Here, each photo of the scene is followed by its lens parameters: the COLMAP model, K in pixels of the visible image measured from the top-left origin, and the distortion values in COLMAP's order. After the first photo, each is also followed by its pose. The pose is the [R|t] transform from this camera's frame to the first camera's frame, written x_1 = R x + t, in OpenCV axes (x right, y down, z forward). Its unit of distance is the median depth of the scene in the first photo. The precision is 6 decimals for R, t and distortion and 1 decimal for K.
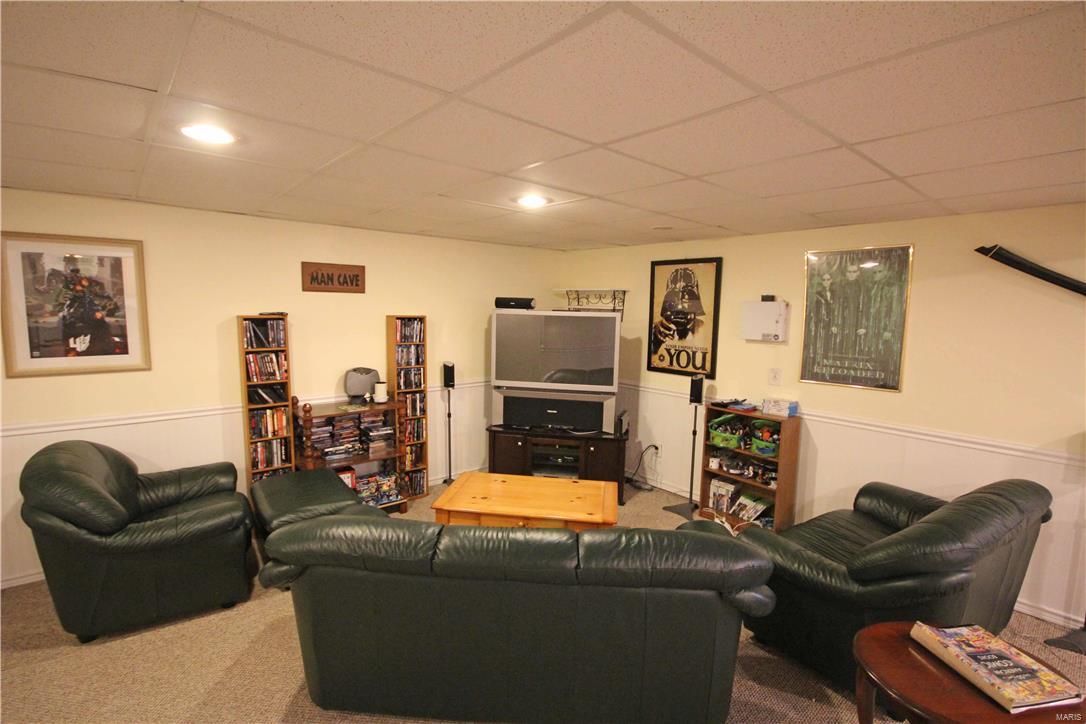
lens RADIAL K [[502.6, 0, 543.0], [0, 502.6, 362.0], [0, 0, 1]] dist [0.001025, 0.000385]
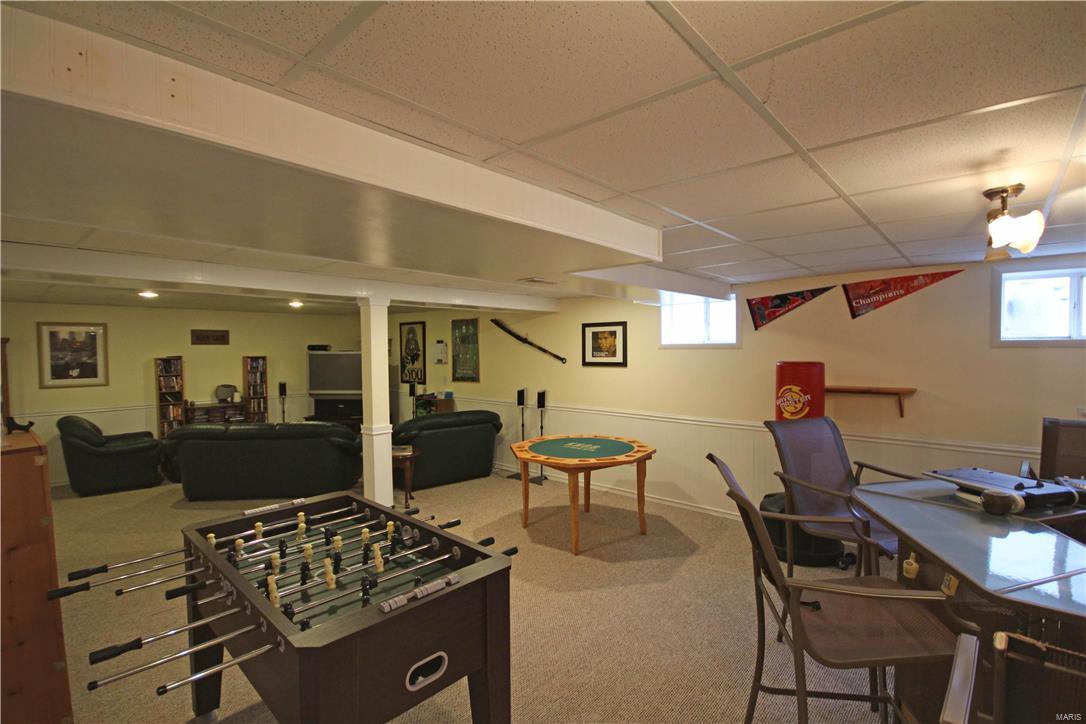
lens RADIAL K [[502.6, 0, 543.0], [0, 502.6, 362.0], [0, 0, 1]] dist [0.001025, 0.000385]
pose [[0.991753, -0.031952, 0.124120, 0.614920], [0.042291, 0.995769, -0.081578, 0.139074], [-0.120989, 0.086154, 0.988908, -1.061029]]
